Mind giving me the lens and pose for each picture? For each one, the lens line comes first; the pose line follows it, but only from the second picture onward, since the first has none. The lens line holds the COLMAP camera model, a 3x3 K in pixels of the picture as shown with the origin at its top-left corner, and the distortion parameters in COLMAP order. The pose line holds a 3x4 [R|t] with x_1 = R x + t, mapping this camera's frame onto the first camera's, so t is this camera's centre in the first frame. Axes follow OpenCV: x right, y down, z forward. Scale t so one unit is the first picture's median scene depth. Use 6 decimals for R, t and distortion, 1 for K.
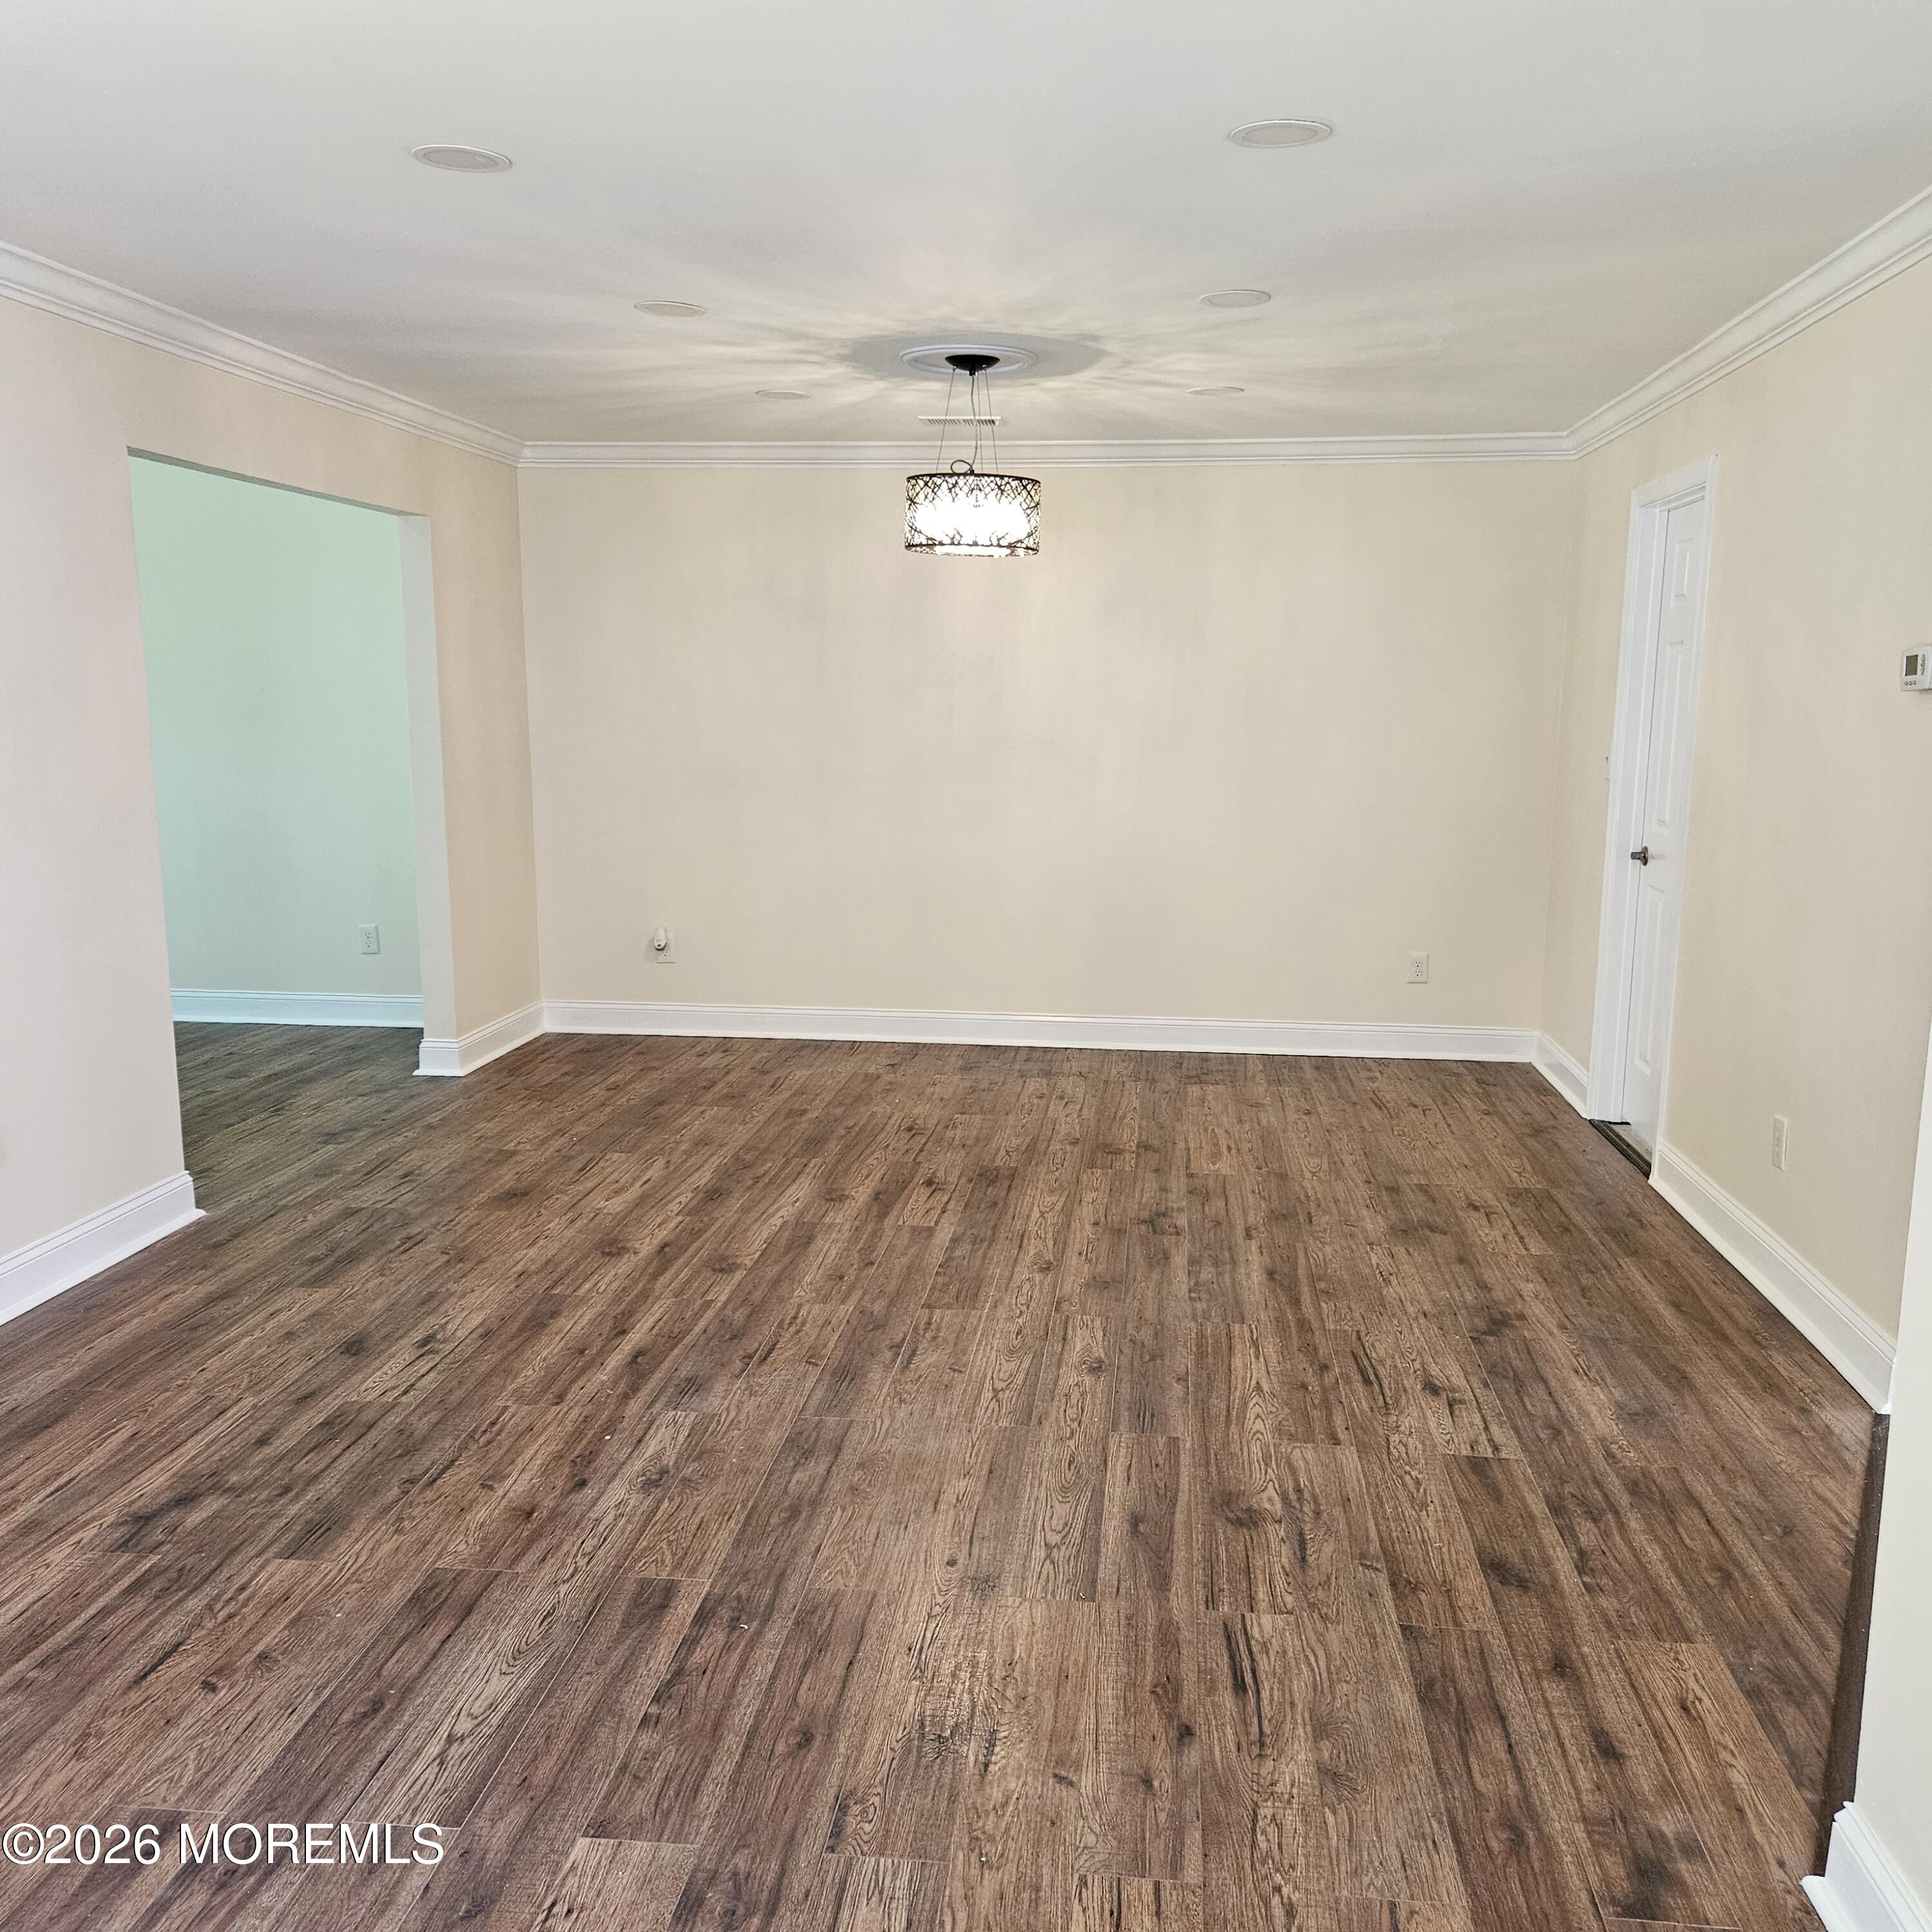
lens RADIAL K [[1710.1, 0, 939.6], [0, 1710.1, 993.4], [0, 0, 1]] dist [0.091322, -0.128822]
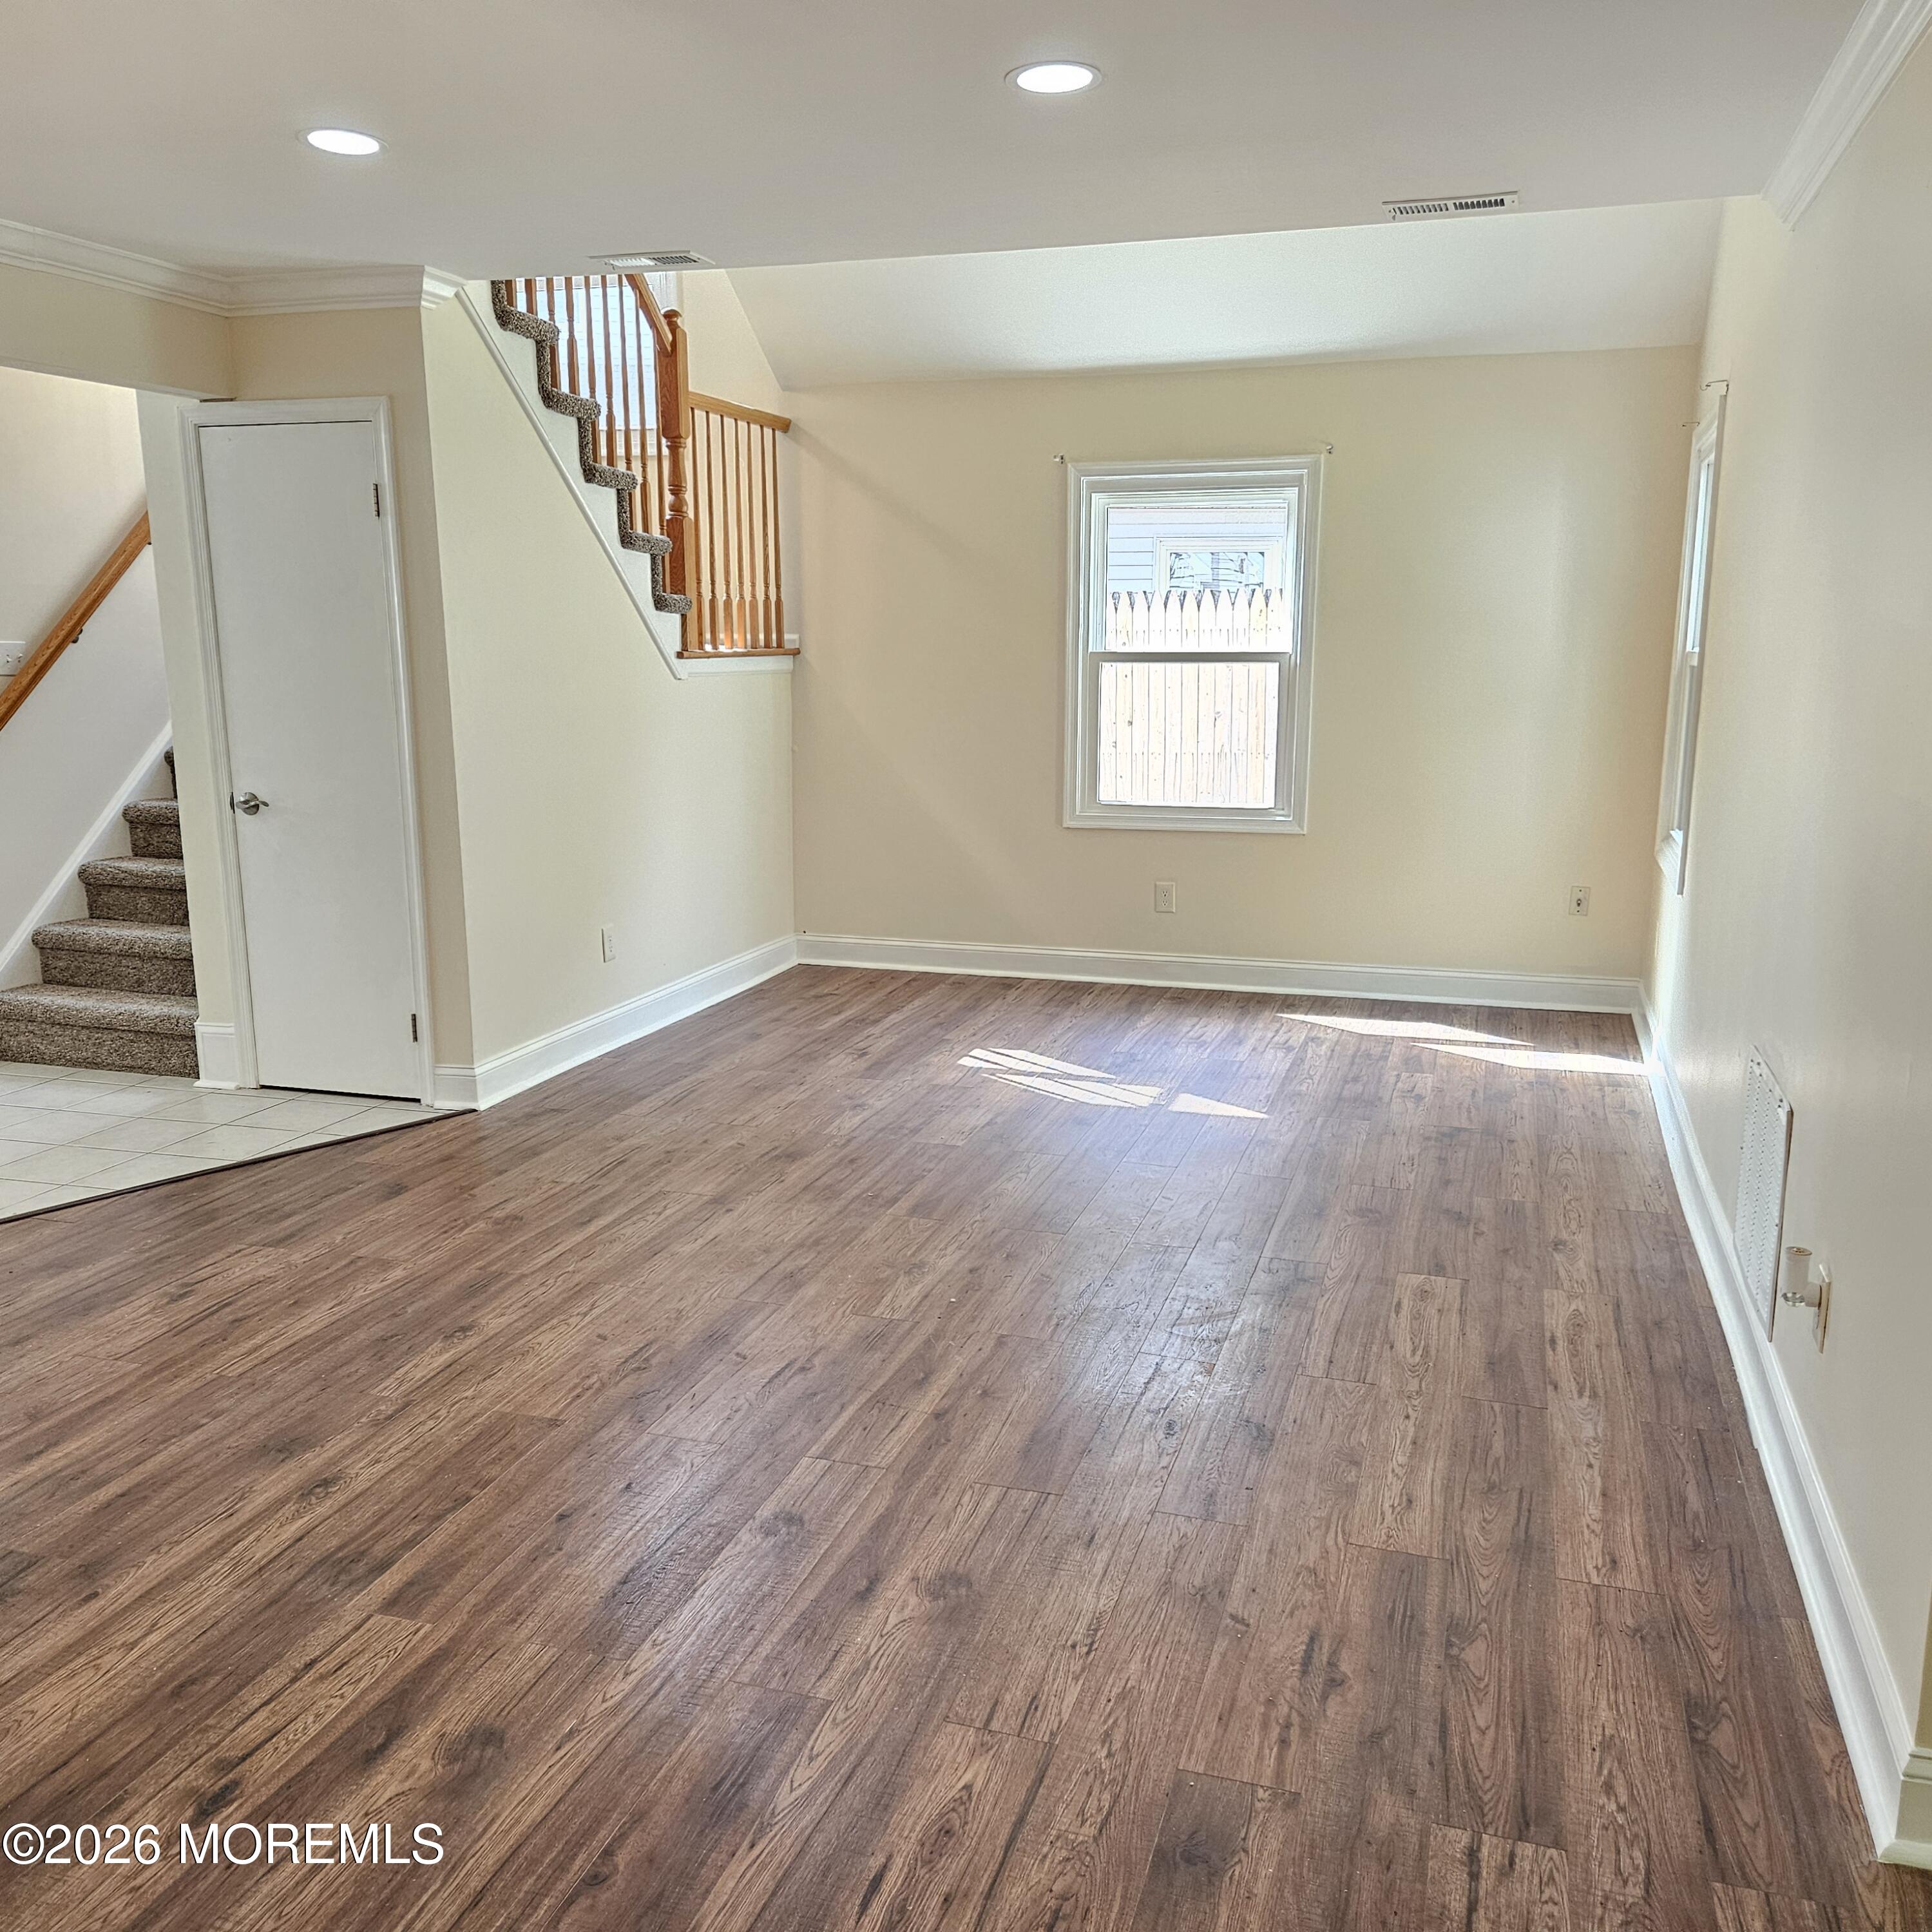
lens RADIAL K [[1710.1, 0, 939.6], [0, 1710.1, 993.4], [0, 0, 1]] dist [0.091322, -0.128822]
pose [[-0.982709, -0.043340, 0.180013, -0.339196], [0.025997, 0.930291, 0.365899, -0.306946], [-0.183322, 0.364252, -0.913079, 1.756037]]
